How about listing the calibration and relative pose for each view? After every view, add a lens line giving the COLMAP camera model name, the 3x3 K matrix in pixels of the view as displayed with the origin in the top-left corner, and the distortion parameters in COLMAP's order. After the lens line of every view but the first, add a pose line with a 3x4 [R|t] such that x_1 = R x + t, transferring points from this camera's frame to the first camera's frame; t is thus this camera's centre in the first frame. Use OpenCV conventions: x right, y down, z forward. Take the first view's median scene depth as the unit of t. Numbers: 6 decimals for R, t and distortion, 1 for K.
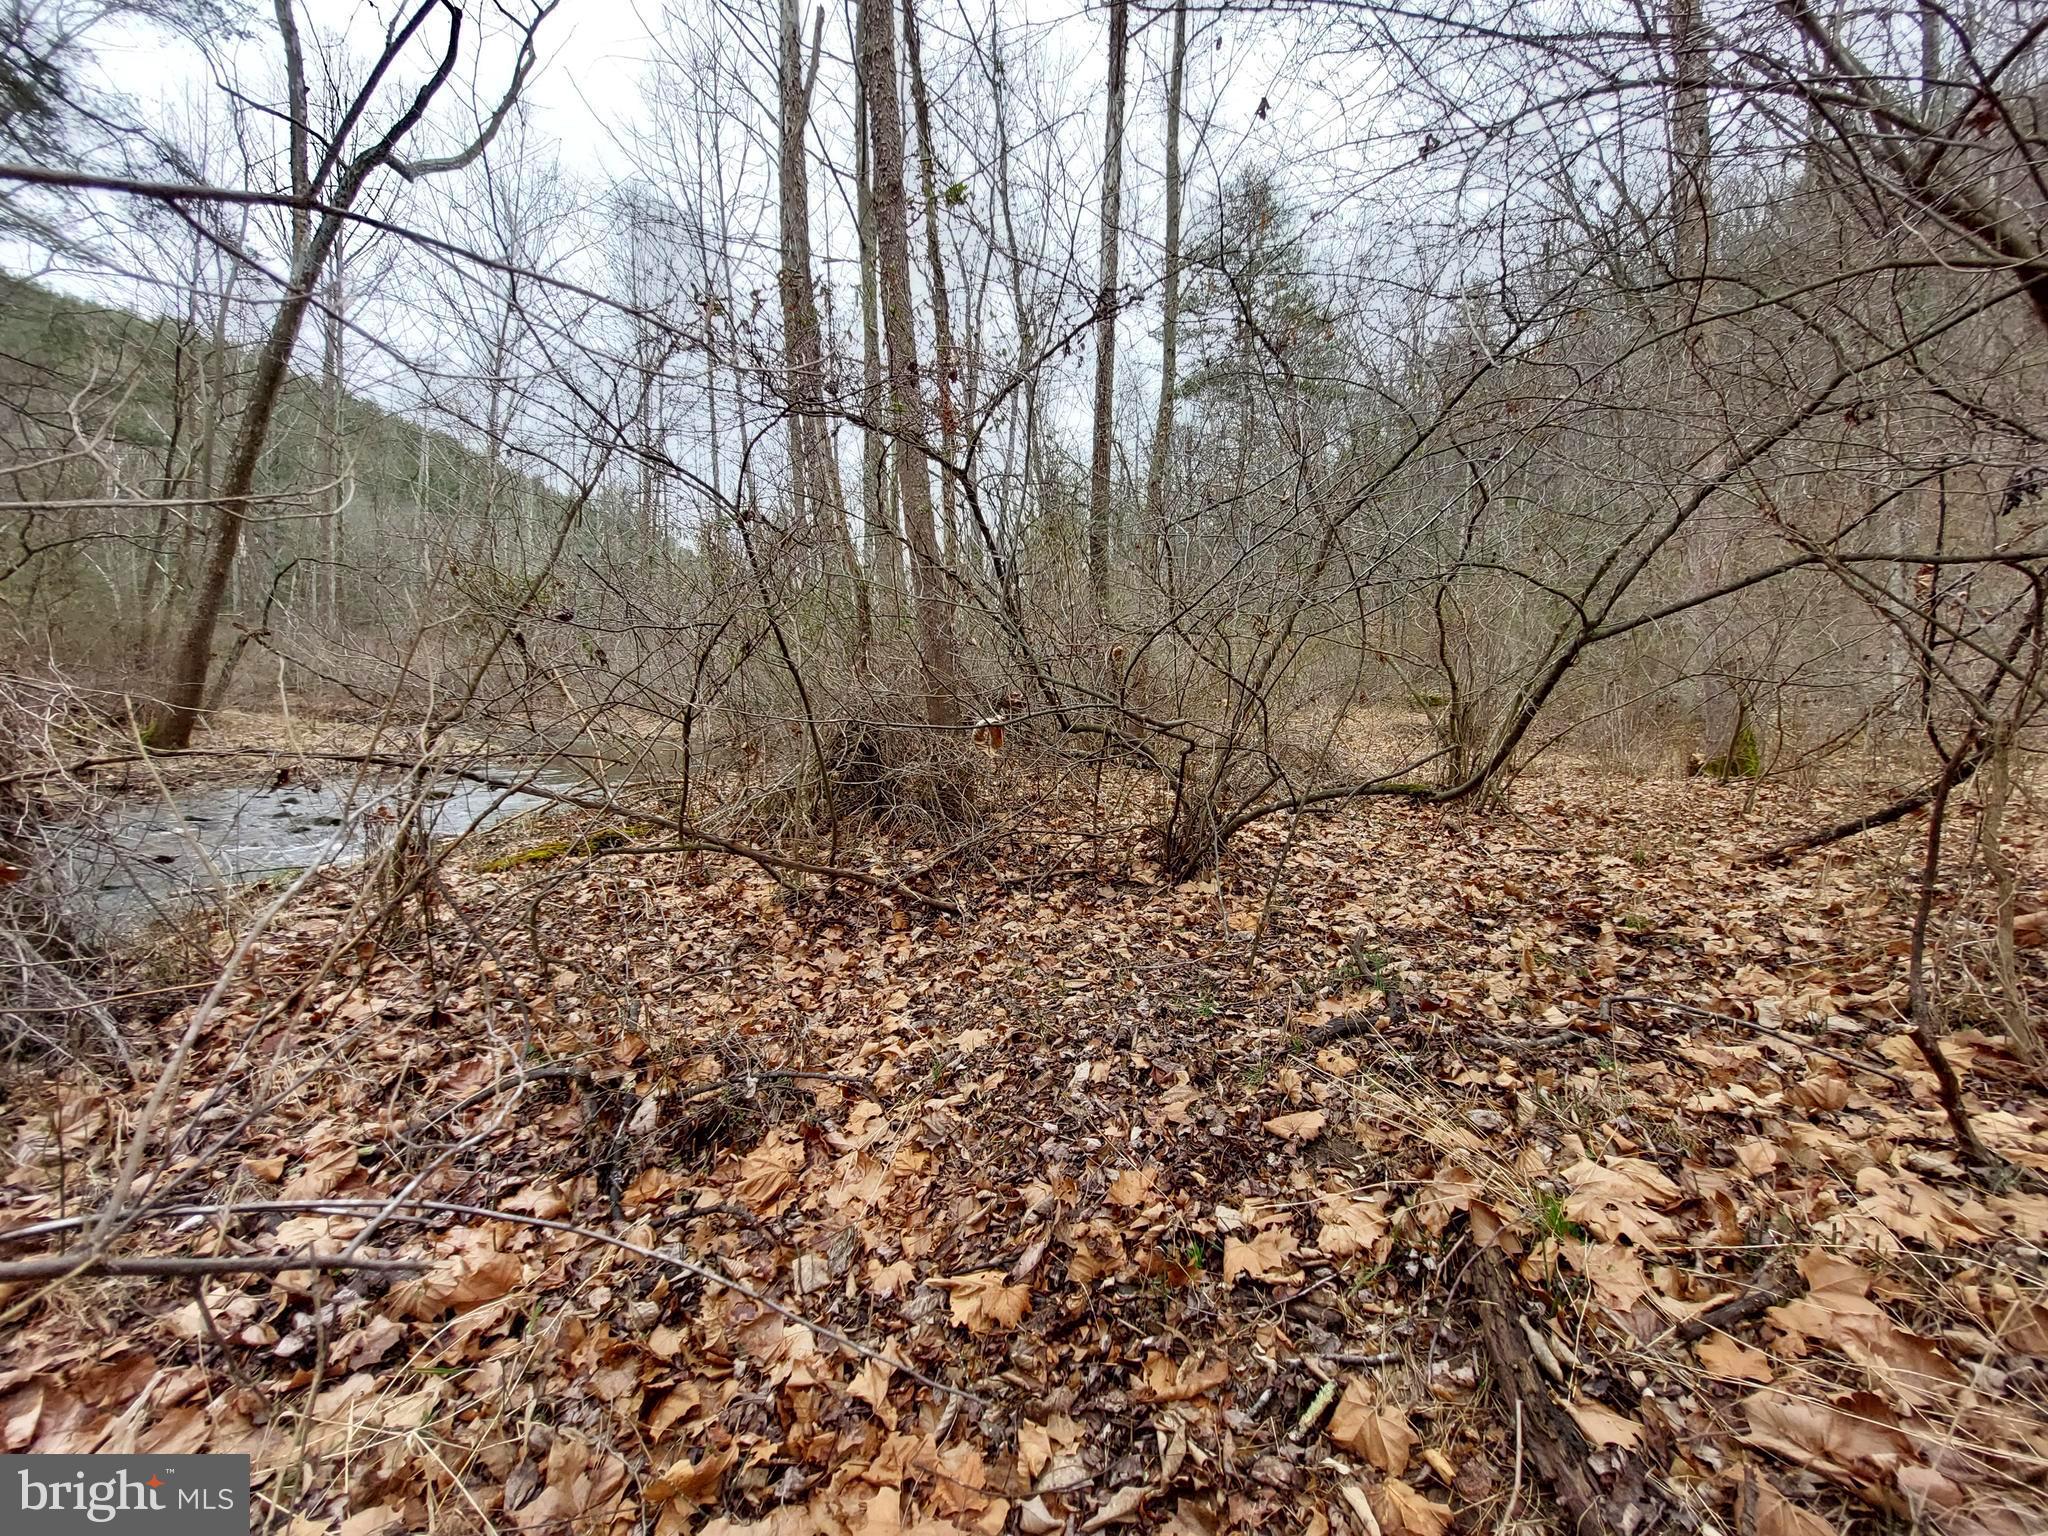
lens RADIAL K [[819.8, 0, 1025.9], [0, 819.8, 768.2], [0, 0, 1]] dist [-0.020193, 0.002465]
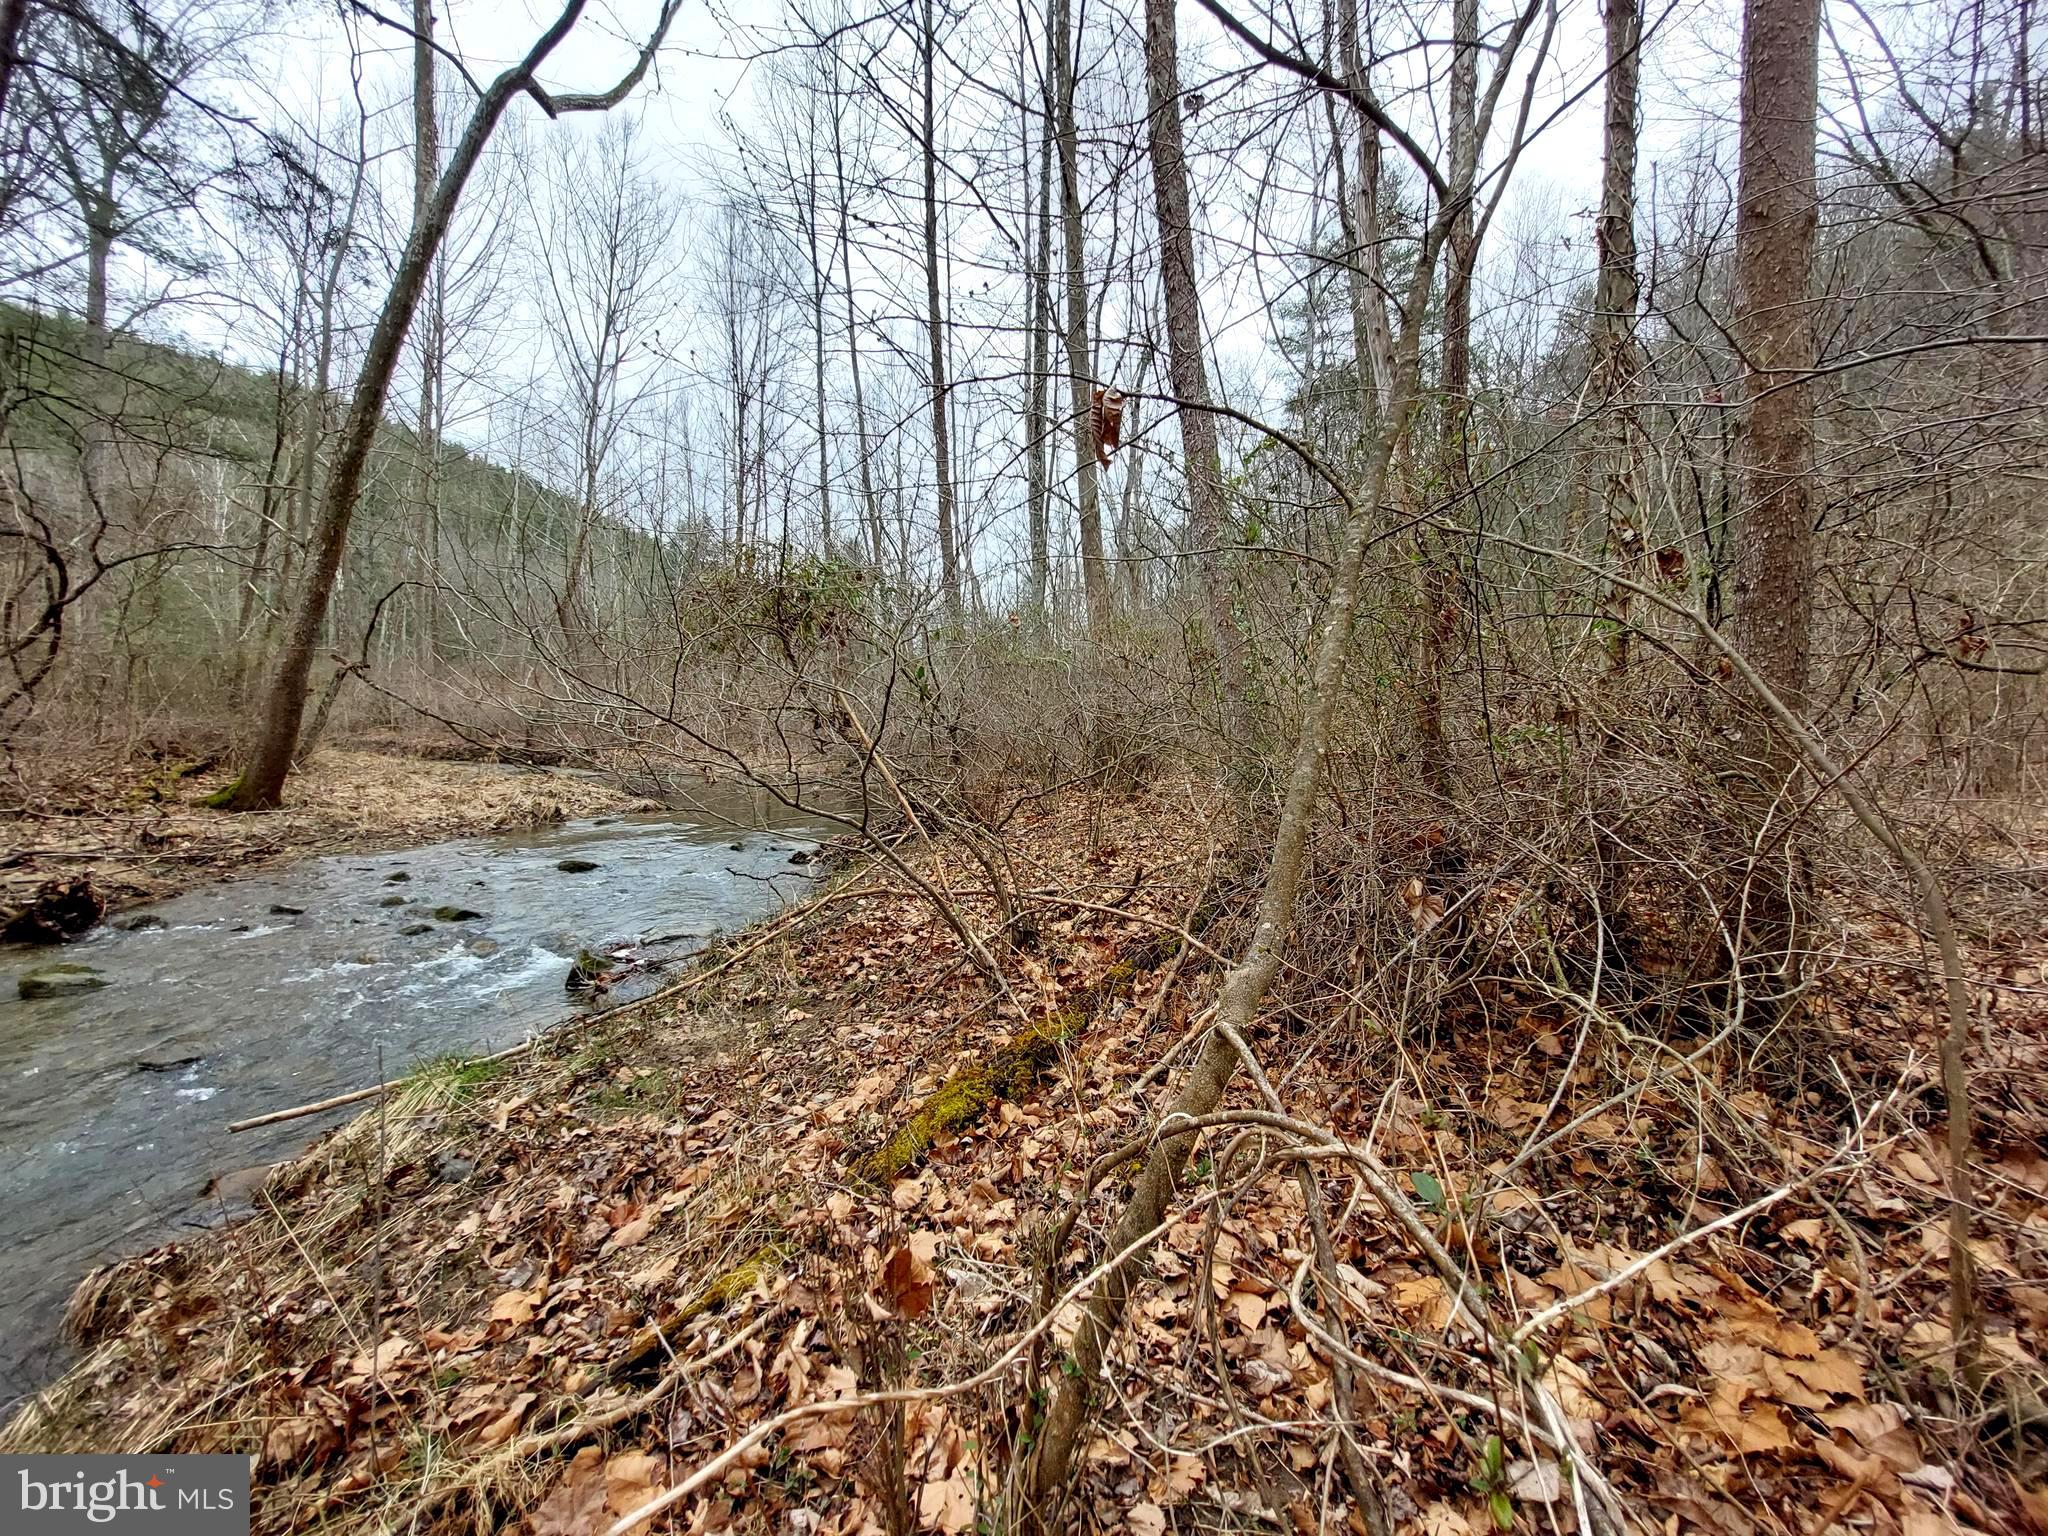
lens RADIAL K [[819.8, 0, 1023.6], [0, 819.8, 768.2], [0, 0, 1]] dist [-0.020193, 0.002465]
pose [[0.997964, -0.004106, -0.063647, -0.176743], [0.002016, 0.999458, -0.032867, -0.025725], [0.063747, 0.032672, 0.997431, 0.172945]]
